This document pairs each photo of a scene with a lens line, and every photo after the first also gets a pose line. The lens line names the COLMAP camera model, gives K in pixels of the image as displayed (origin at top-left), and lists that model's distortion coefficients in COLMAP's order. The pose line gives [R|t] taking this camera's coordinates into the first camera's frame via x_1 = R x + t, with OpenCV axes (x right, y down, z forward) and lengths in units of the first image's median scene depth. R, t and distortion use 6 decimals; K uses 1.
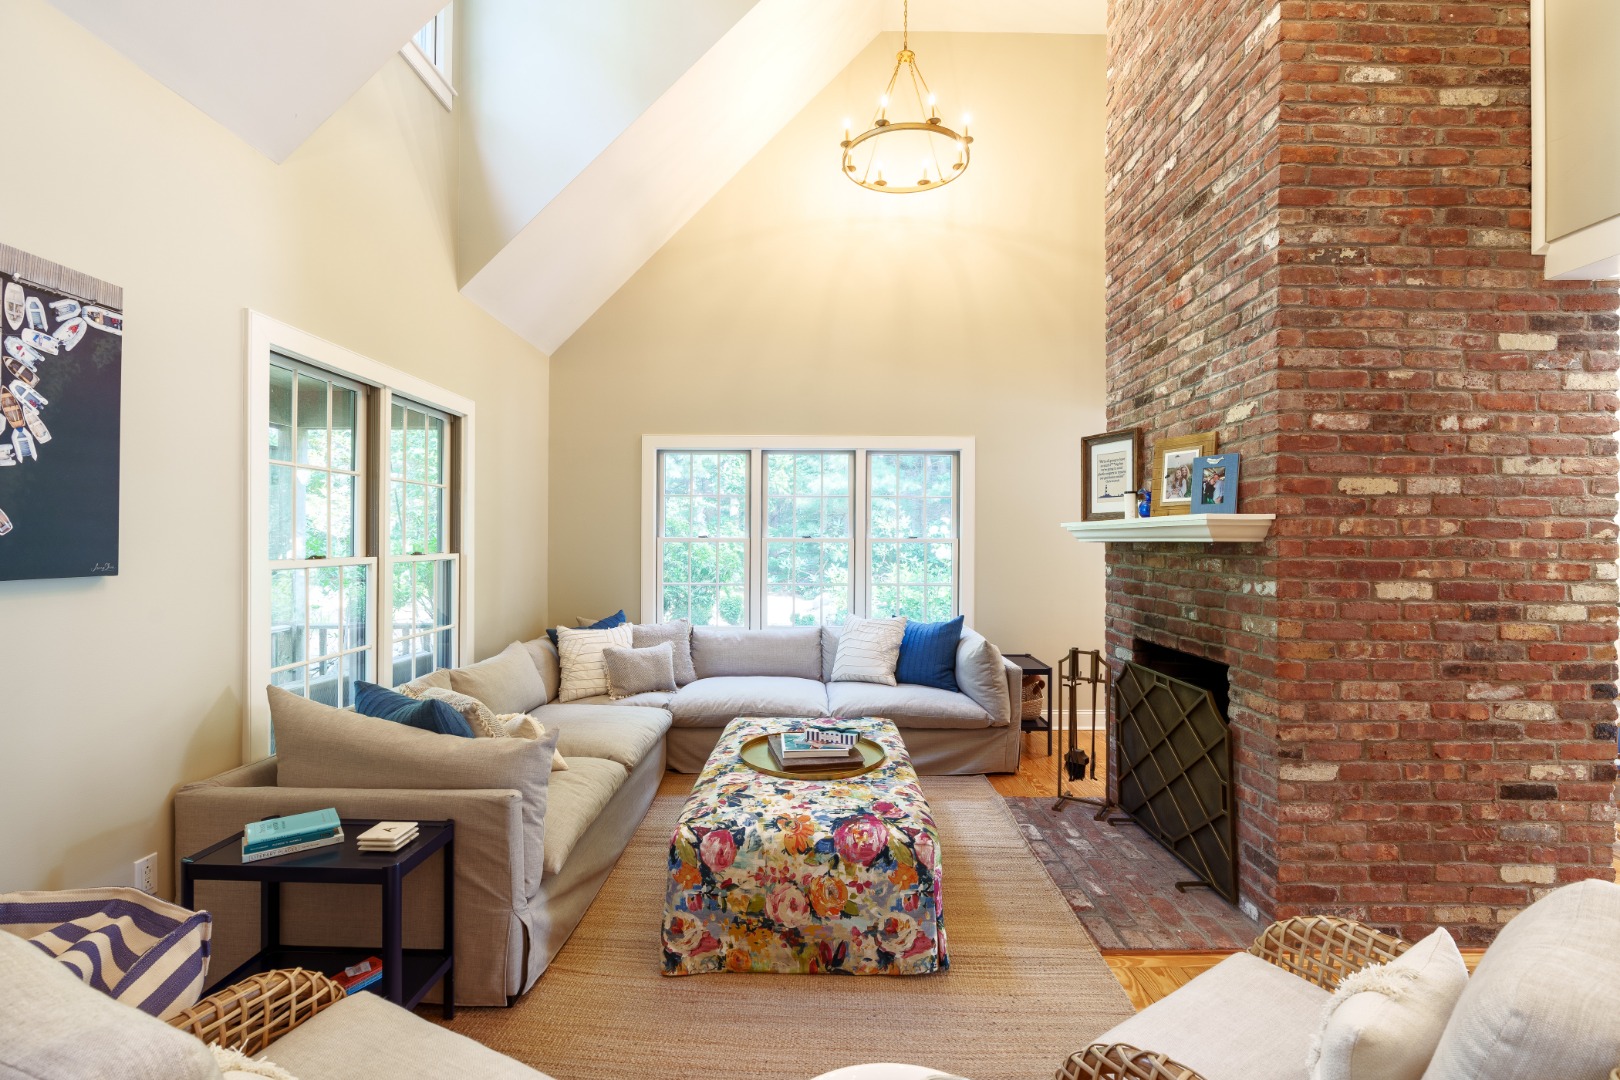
lens RADIAL K [[732.5, 0, 808.5], [0, 732.5, 548.6], [0, 0, 1]] dist [-0.008103, 0.004459]
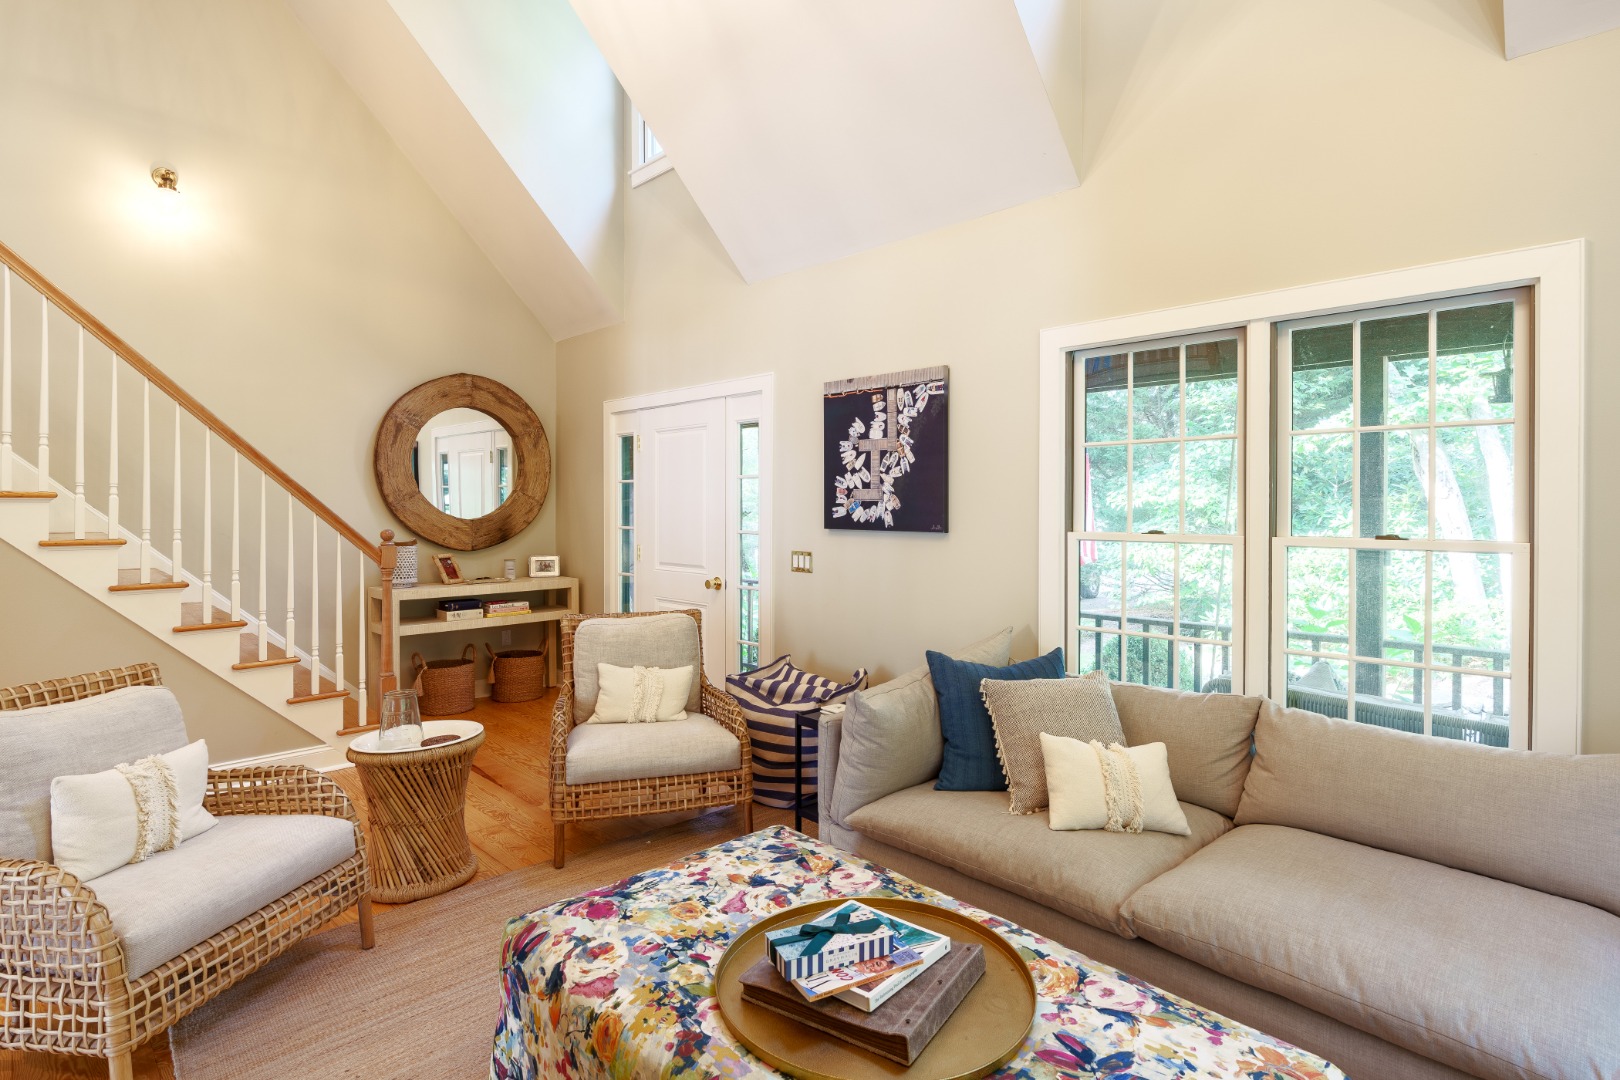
lens RADIAL K [[817.9, 0, 820.9], [0, 817.9, 522.0], [0, 0, 1]] dist [-0.013918, 0.006578]
pose [[-0.702783, 0.004169, -0.711392, 0.497008], [-0.017377, 0.999584, 0.023024, -0.021901], [0.711192, 0.028543, -0.702418, 1.685933]]
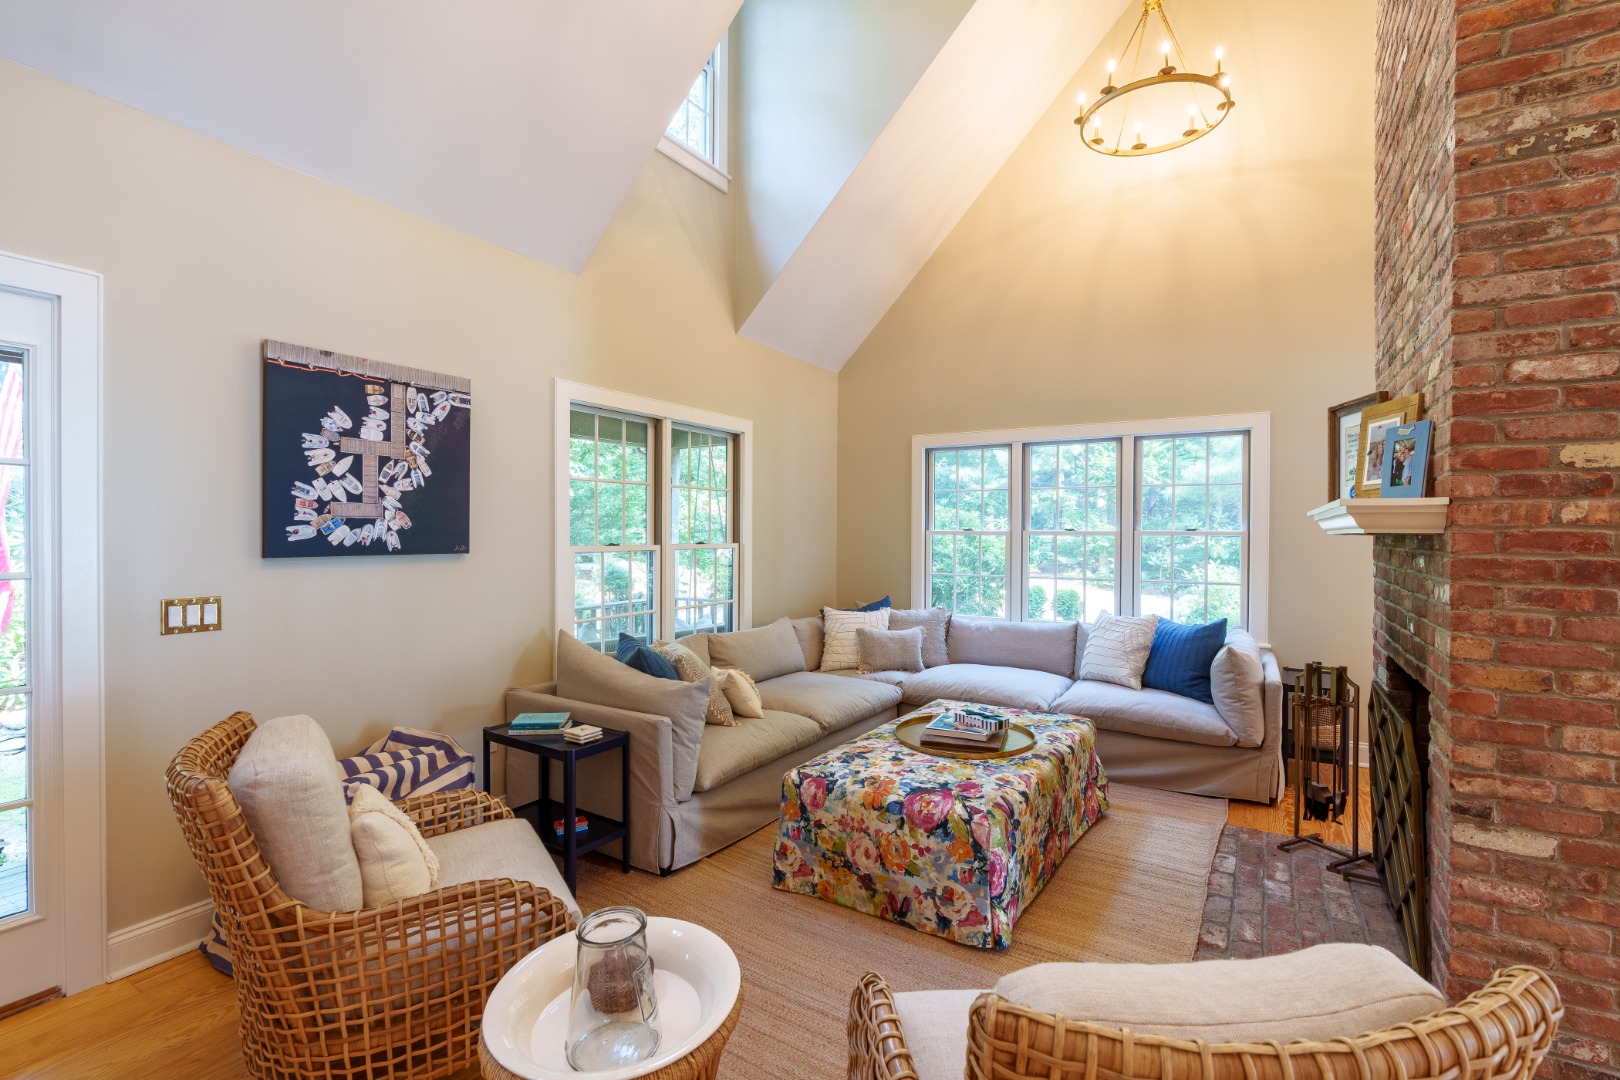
lens RADIAL K [[732.5, 0, 817.5], [0, 732.5, 548.0], [0, 0, 1]] dist [-0.008103, 0.004459]
pose [[0.854311, 0.010563, -0.519655, 0.467316], [-0.006745, 0.999935, 0.009237, 0.003354], [0.519719, -0.004386, 0.854326, -0.007234]]
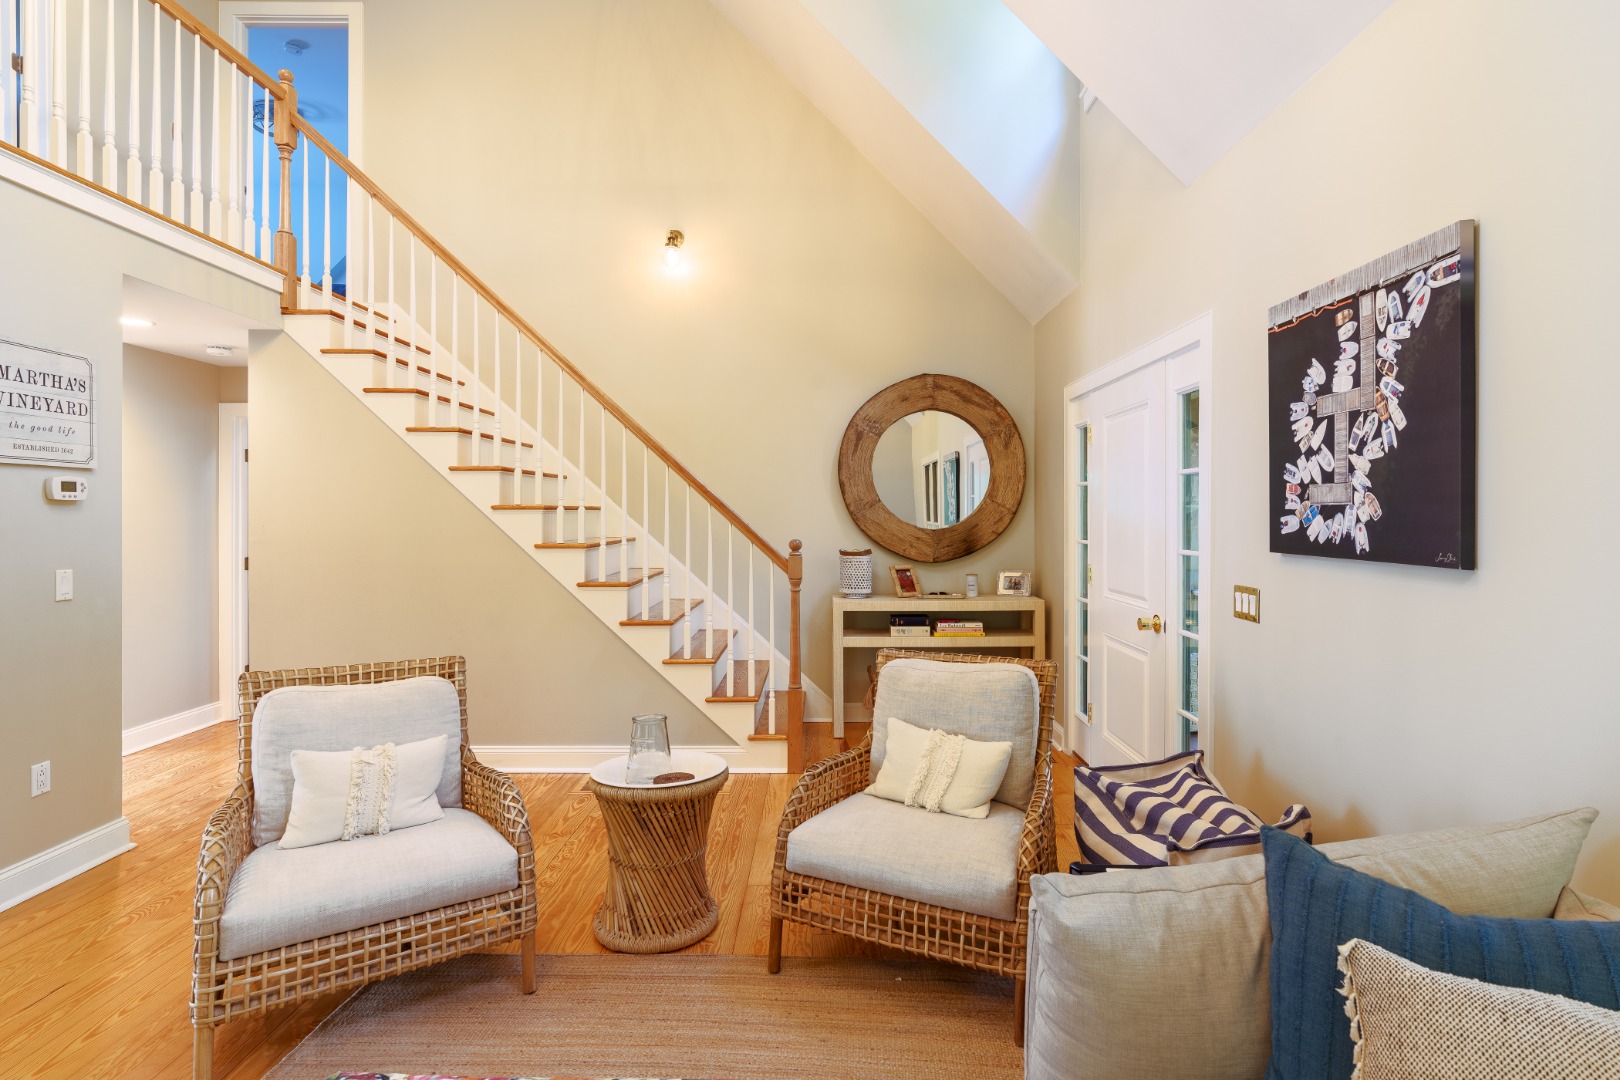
lens RADIAL K [[817.9, 0, 817.0], [0, 817.9, 522.6], [0, 0, 1]] dist [-0.013918, 0.006578]
pose [[-0.999968, -0.007528, 0.002683, -0.168700], [-0.007463, 0.999695, 0.023543, -0.025175], [-0.002859, 0.023522, -0.999719, 1.509347]]
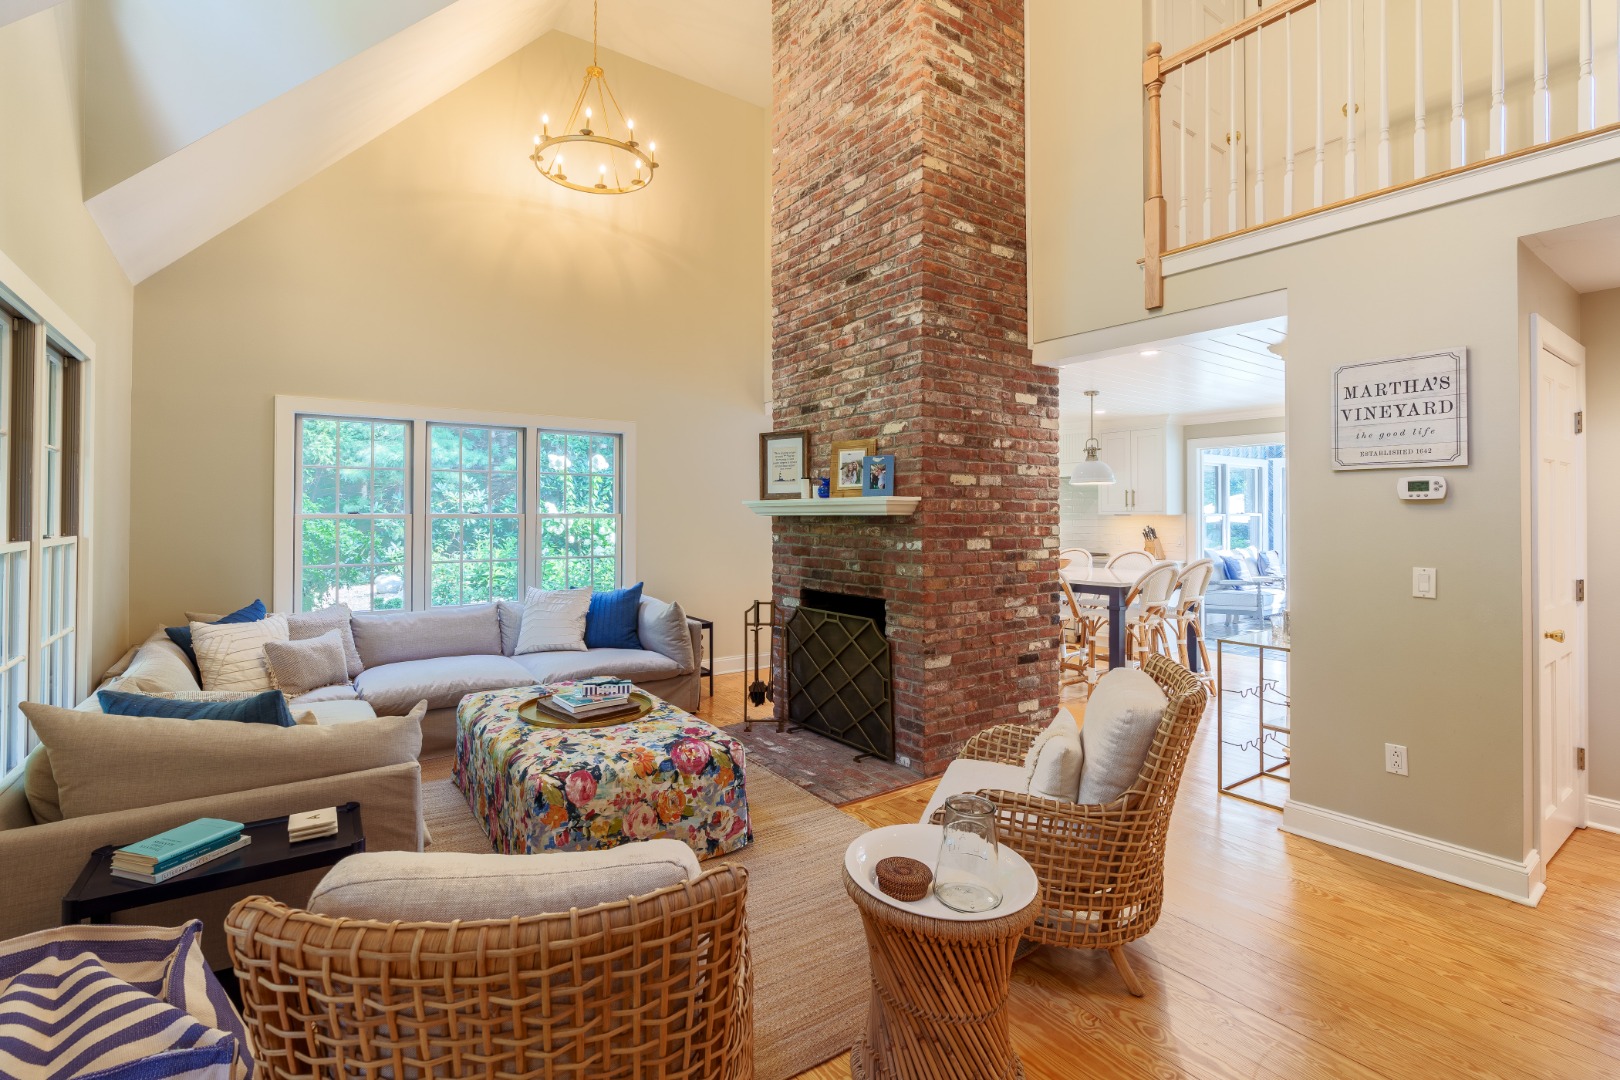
lens RADIAL K [[751.6, 0, 786.1], [0, 751.6, 521.4], [0, 0, 1]] dist [-0.007750, 0.001804]
pose [[0.823640, -0.010883, 0.567009, -0.491454], [0.012137, 0.999925, 0.001561, -0.001827], [-0.566984, 0.005596, 0.823710, -0.141967]]
